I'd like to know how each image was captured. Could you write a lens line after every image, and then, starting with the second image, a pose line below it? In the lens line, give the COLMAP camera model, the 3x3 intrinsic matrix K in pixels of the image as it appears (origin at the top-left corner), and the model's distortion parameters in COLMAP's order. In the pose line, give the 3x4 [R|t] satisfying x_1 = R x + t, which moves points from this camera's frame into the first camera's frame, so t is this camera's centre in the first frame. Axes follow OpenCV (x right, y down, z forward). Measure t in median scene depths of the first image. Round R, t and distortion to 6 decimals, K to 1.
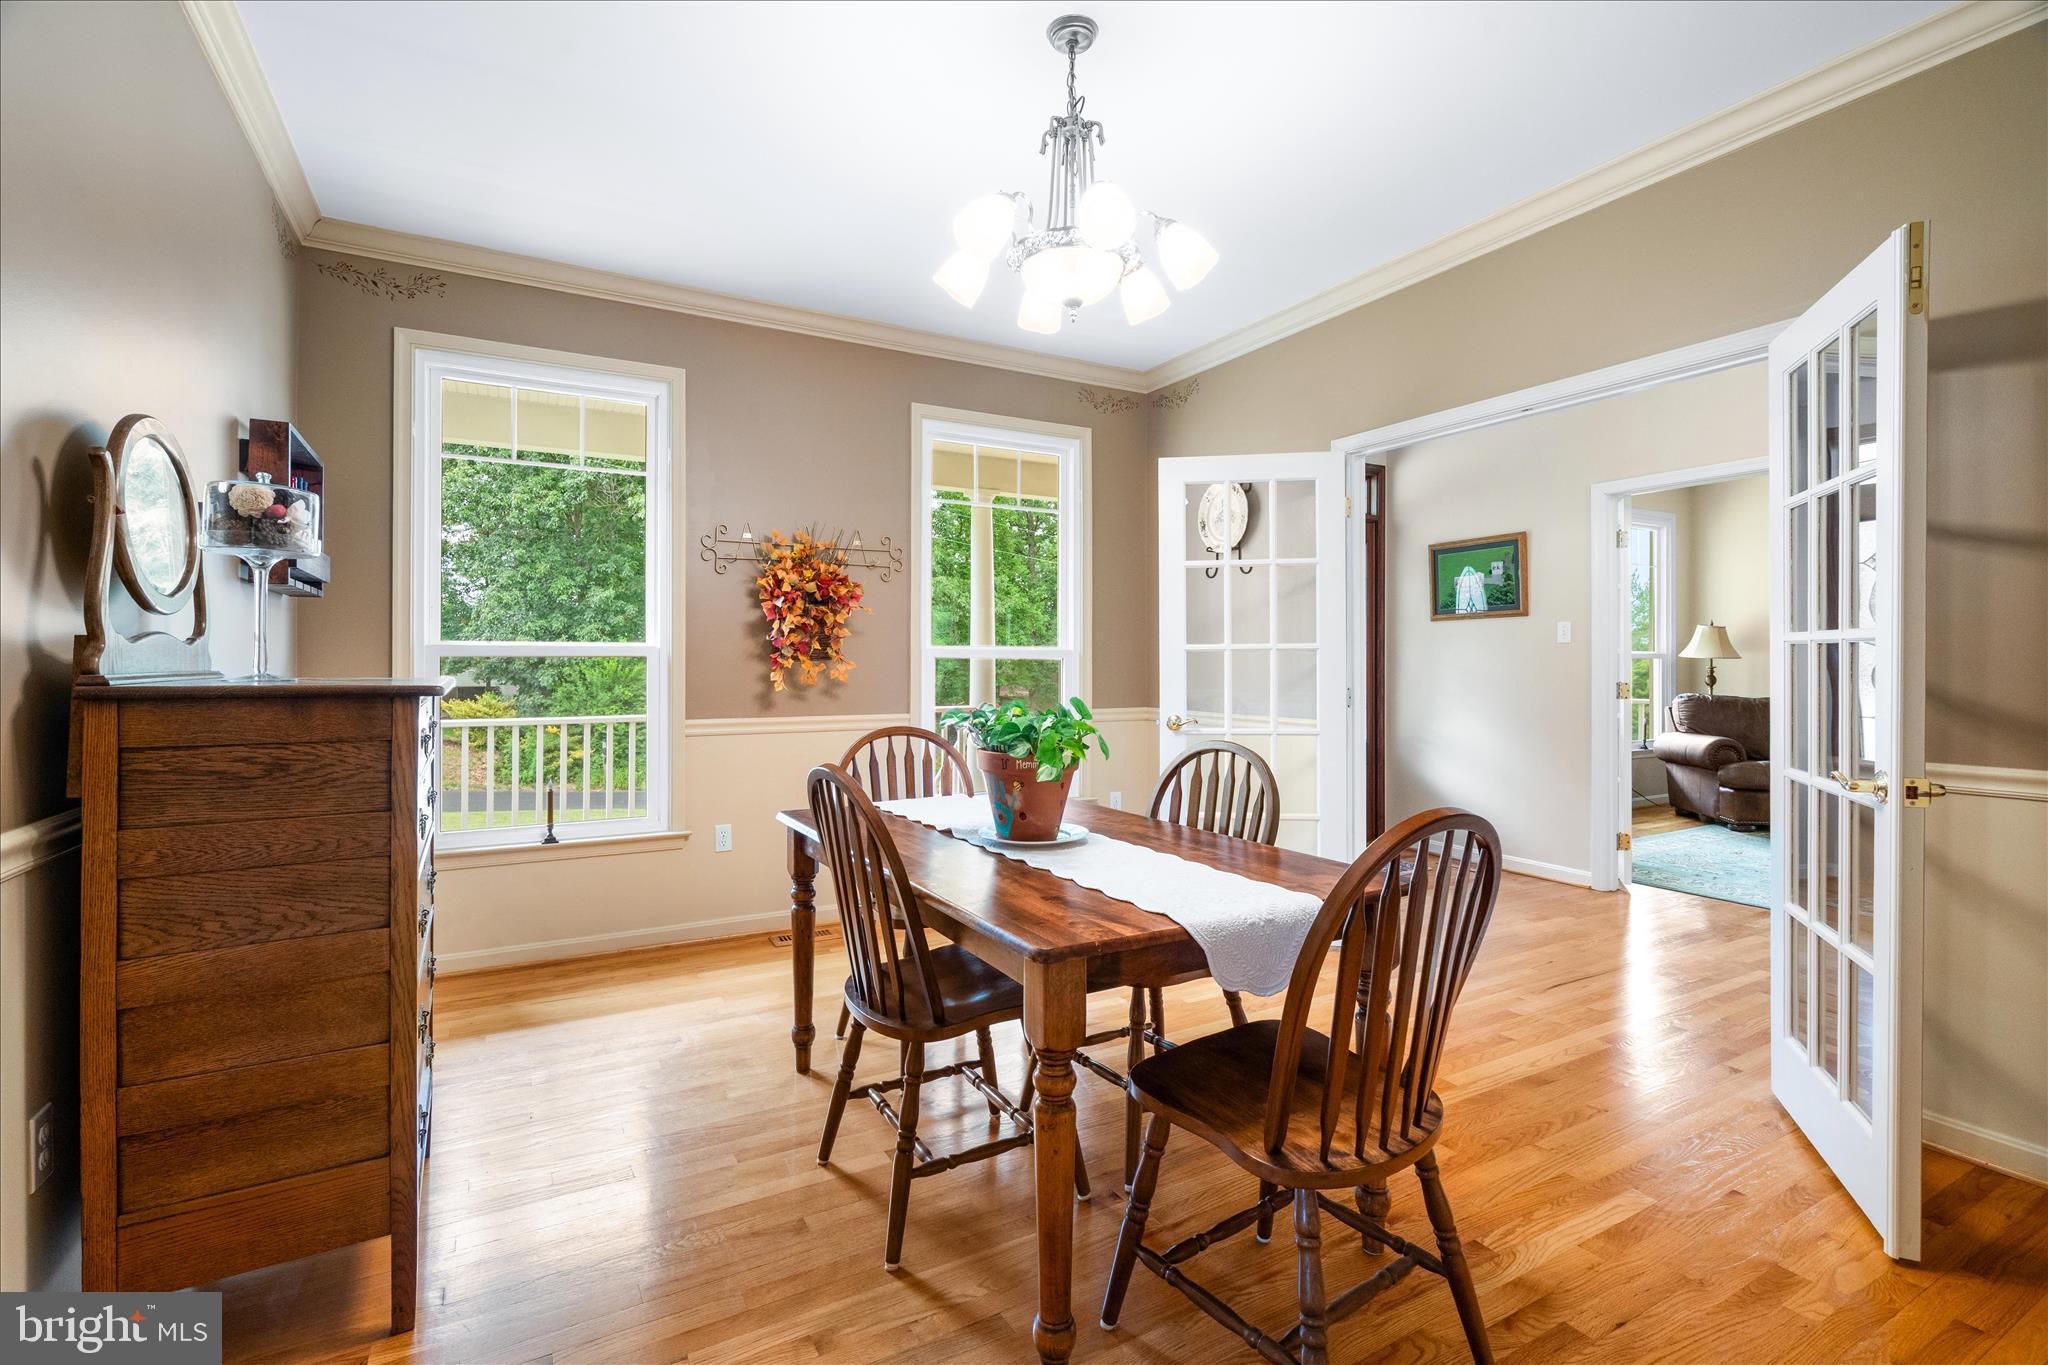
lens RADIAL K [[930.8, 0, 1019.7], [0, 930.8, 663.7], [0, 0, 1]] dist [-0.001871, 0.001671]
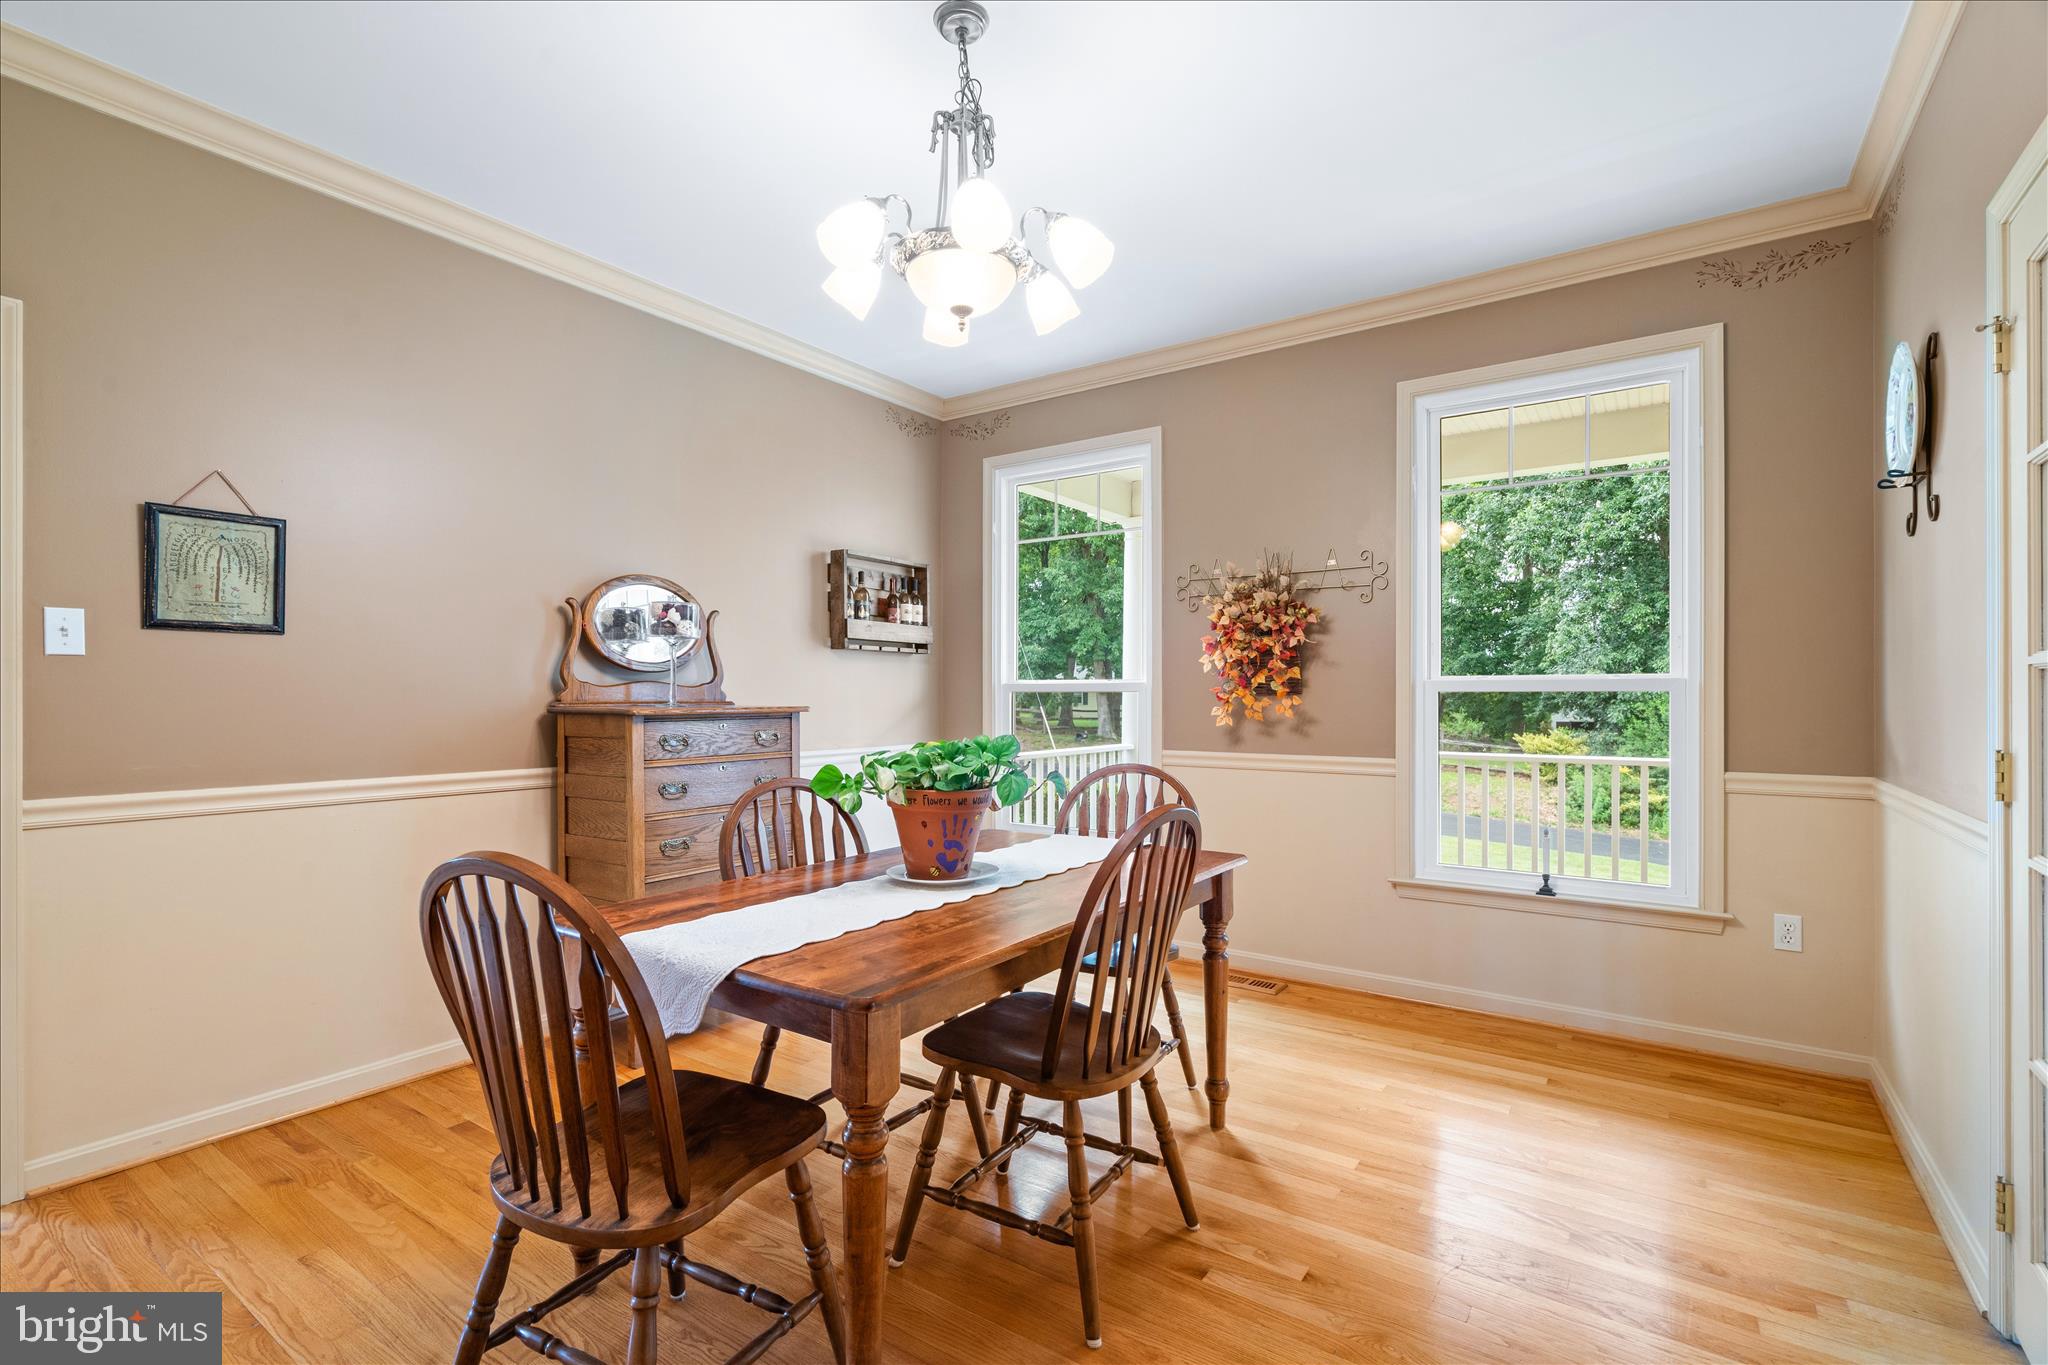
lens RADIAL K [[930.8, 0, 1022.1], [0, 930.8, 693.4], [0, 0, 1]] dist [-0.001871, 0.001671]
pose [[0.424977, 0.000766, -0.905204, 0.442156], [-0.005387, 0.999984, -0.001682, -0.001644], [0.905188, 0.005591, 0.424974, 0.315897]]
